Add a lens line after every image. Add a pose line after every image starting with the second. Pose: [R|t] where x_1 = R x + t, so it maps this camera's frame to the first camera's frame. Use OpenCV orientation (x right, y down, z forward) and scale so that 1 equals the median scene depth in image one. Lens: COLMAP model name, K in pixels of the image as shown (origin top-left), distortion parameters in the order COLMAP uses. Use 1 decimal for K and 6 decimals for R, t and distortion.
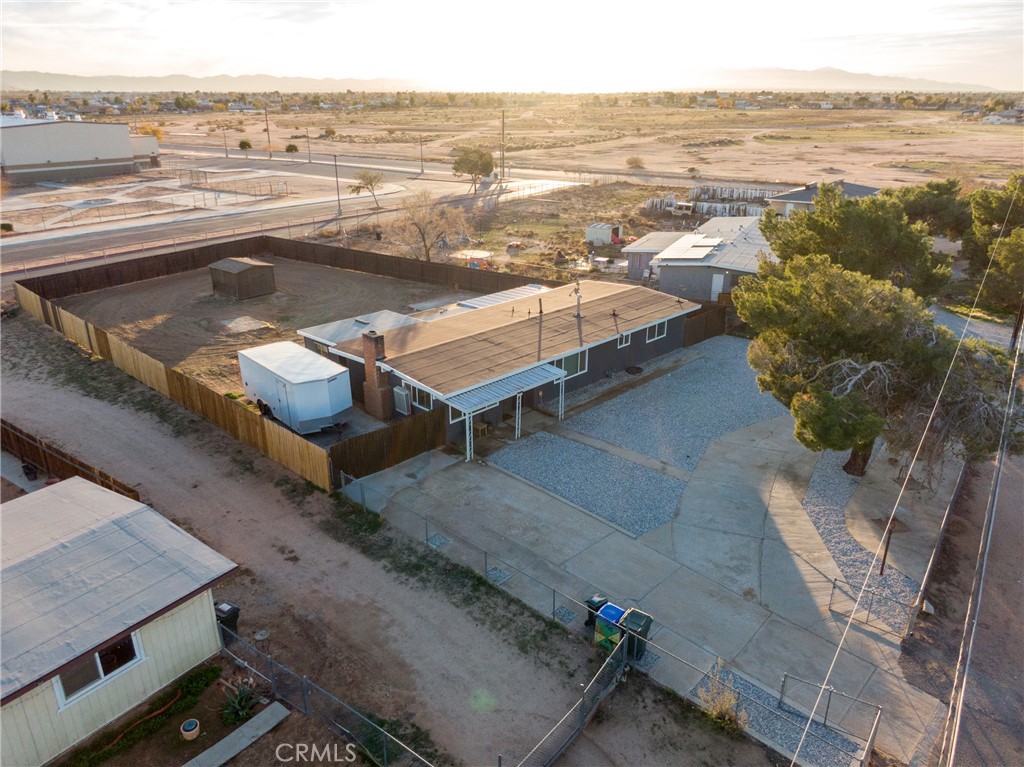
lens RADIAL K [[736.2, 0, 512.0], [0, 736.2, 383.5], [0, 0, 1]] dist [0.041930, -0.051484]
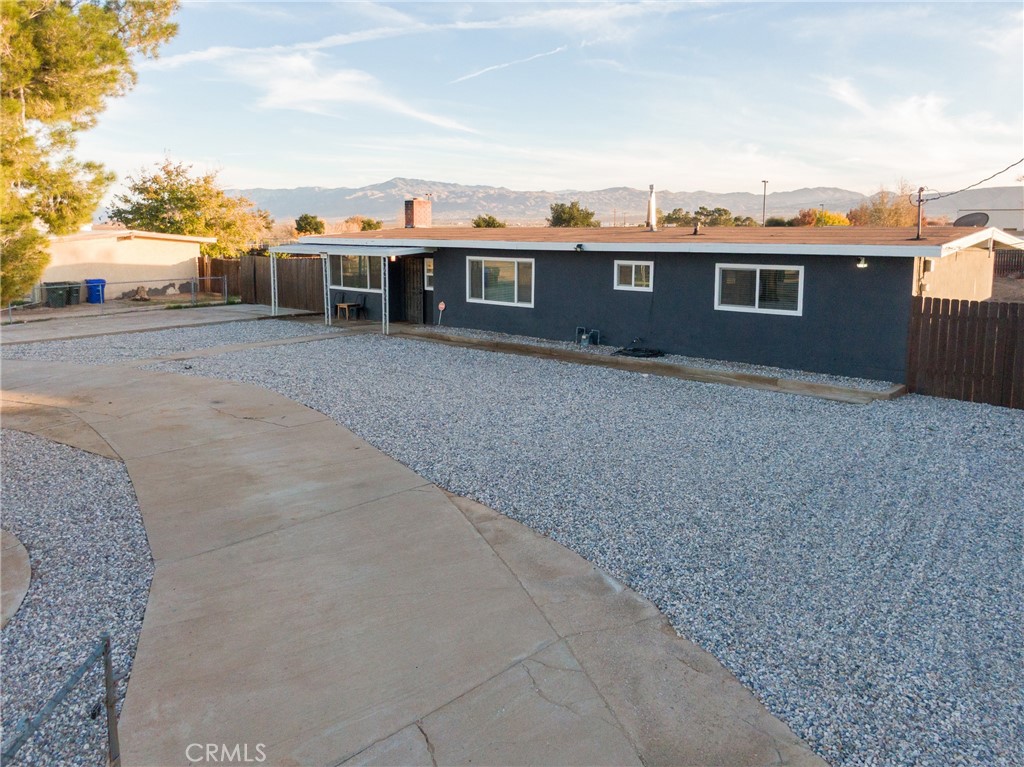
lens RADIAL K [[736.2, 0, 512.0], [0, 736.2, 383.5], [0, 0, 1]] dist [0.041930, -0.051484]
pose [[0.053723, 0.199321, -0.978460, 0.597628], [-0.364506, 0.916173, 0.166619, -0.046833], [0.929650, 0.347703, 0.121873, 0.905134]]
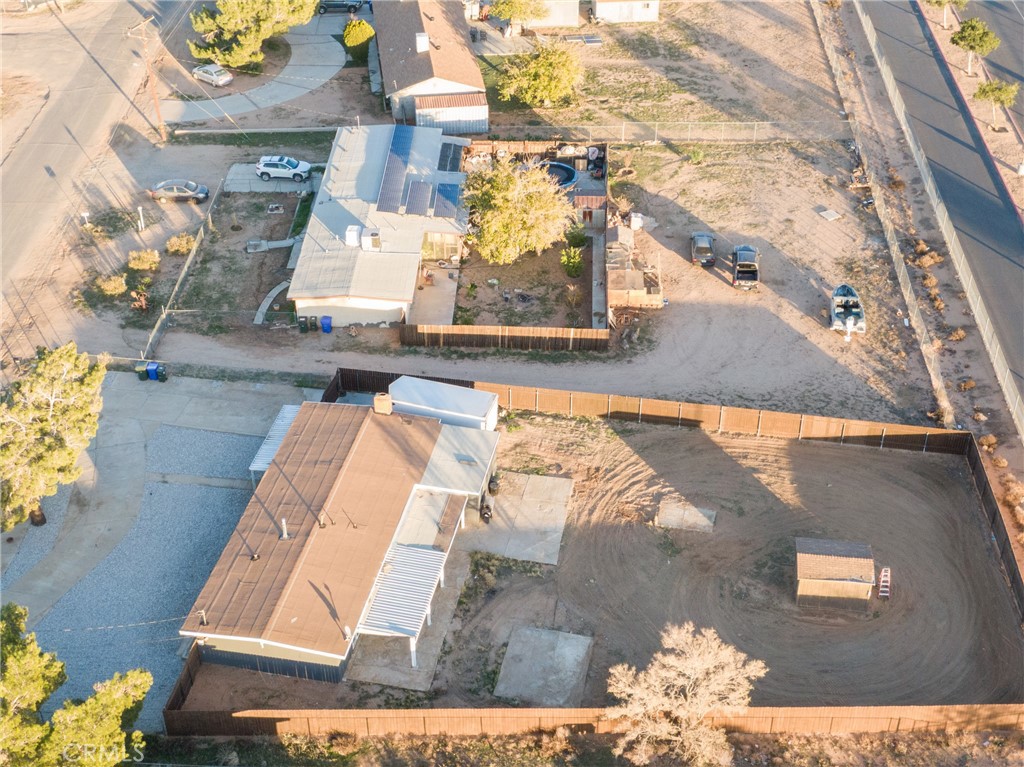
lens RADIAL K [[1464.4, 0, 512.0], [0, 1464.4, 383.5], [0, 0, 1]] dist [0.014651, -0.077273]
pose [[-0.832078, 0.334793, -0.442222, 0.683451], [-0.201477, 0.560390, 0.803349, -1.945793], [0.516773, 0.757546, -0.398835, 1.837637]]
